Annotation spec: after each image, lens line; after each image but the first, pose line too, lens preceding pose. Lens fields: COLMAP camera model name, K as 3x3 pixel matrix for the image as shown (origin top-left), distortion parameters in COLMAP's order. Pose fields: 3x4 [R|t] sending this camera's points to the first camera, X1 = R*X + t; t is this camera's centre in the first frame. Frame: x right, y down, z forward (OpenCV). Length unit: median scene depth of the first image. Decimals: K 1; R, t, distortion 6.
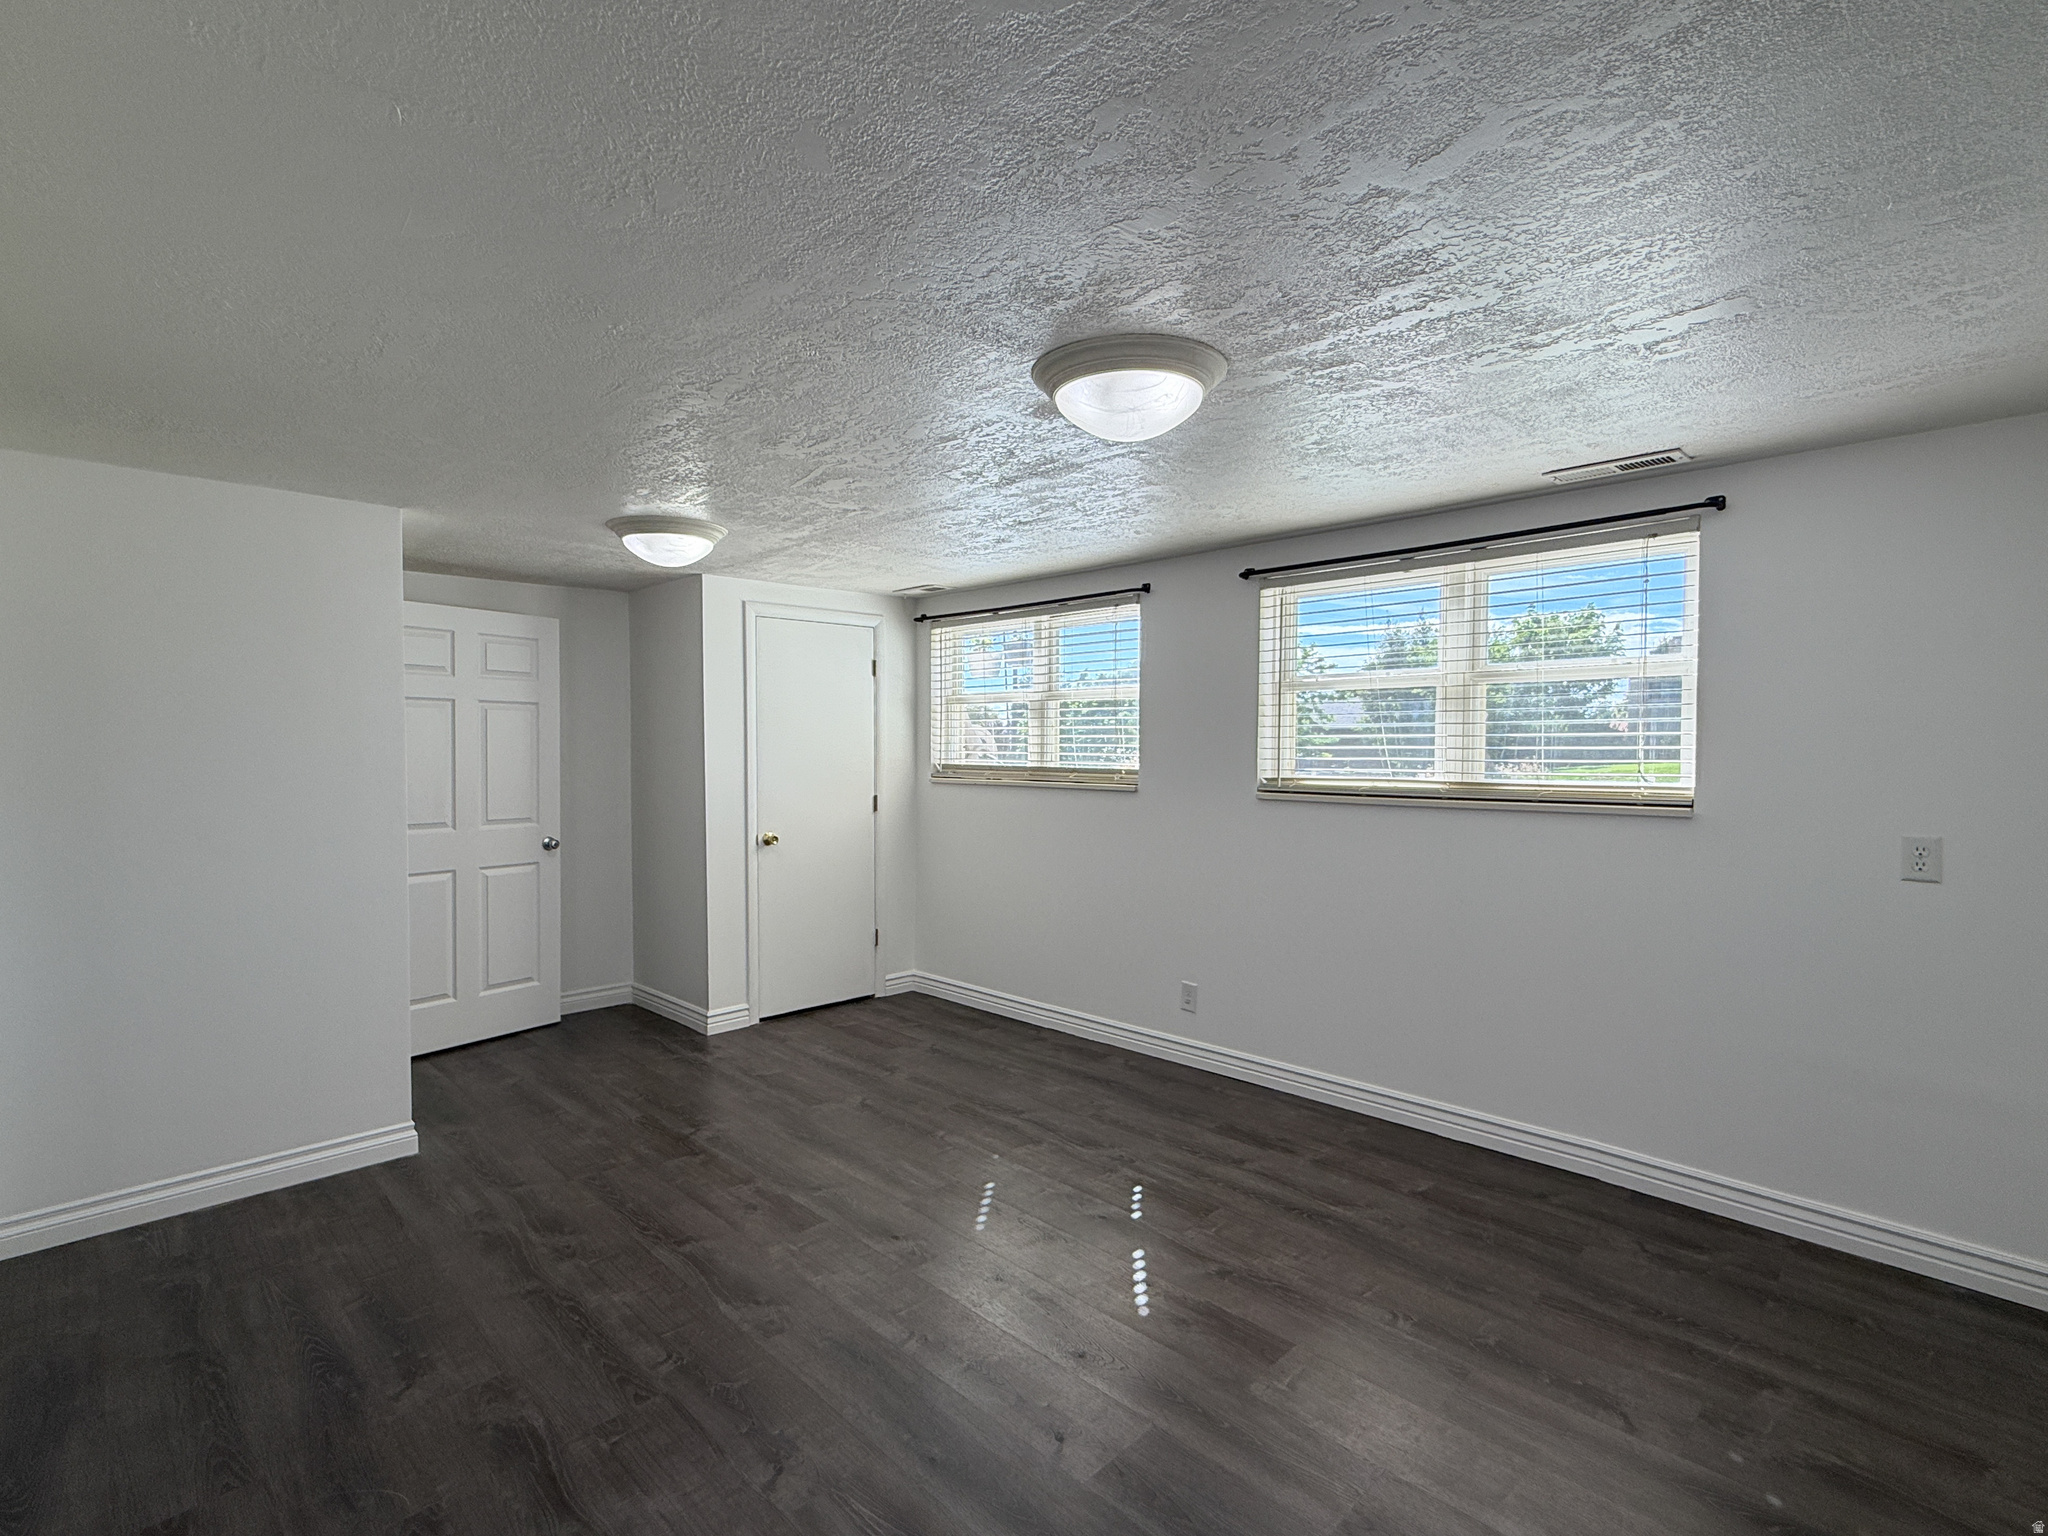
lens RADIAL K [[951.4, 0, 1015.9], [0, 951.4, 767.3], [0, 0, 1]] dist [-0.000944, 0.000496]
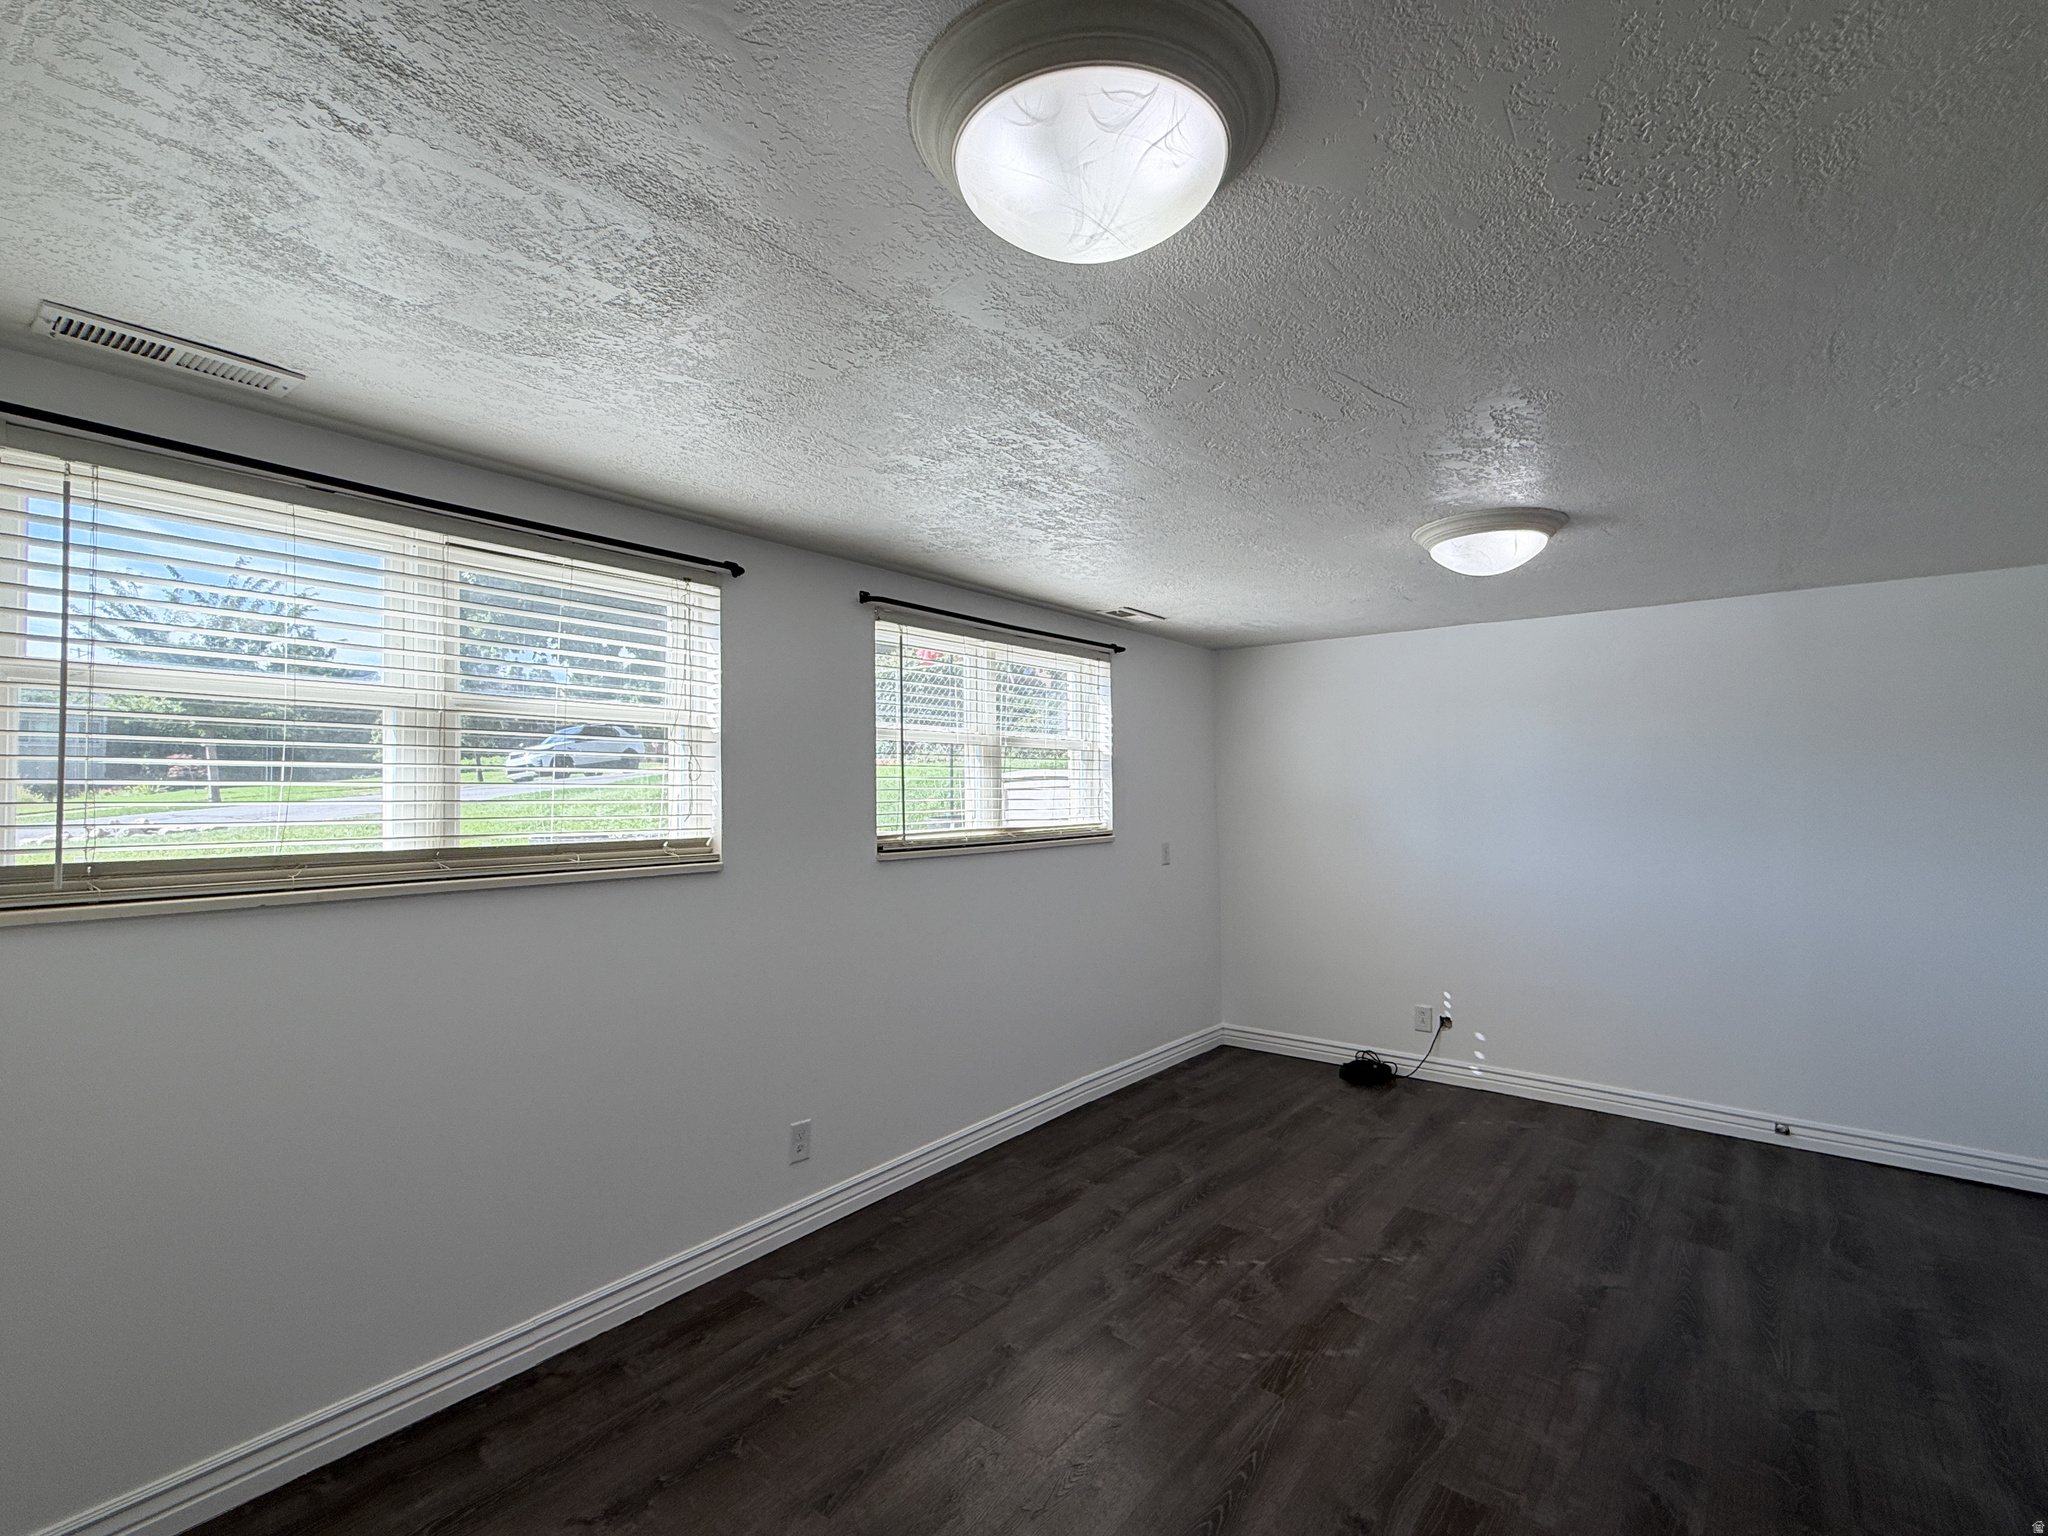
lens RADIAL K [[951.4, 0, 1014.5], [0, 951.4, 766.9], [0, 0, 1]] dist [-0.000944, 0.000496]
pose [[-0.117004, 0.027377, 0.992754, -0.675515], [0.028479, 0.999301, -0.024201, -0.030623], [-0.992723, 0.025441, -0.117702, 1.070395]]
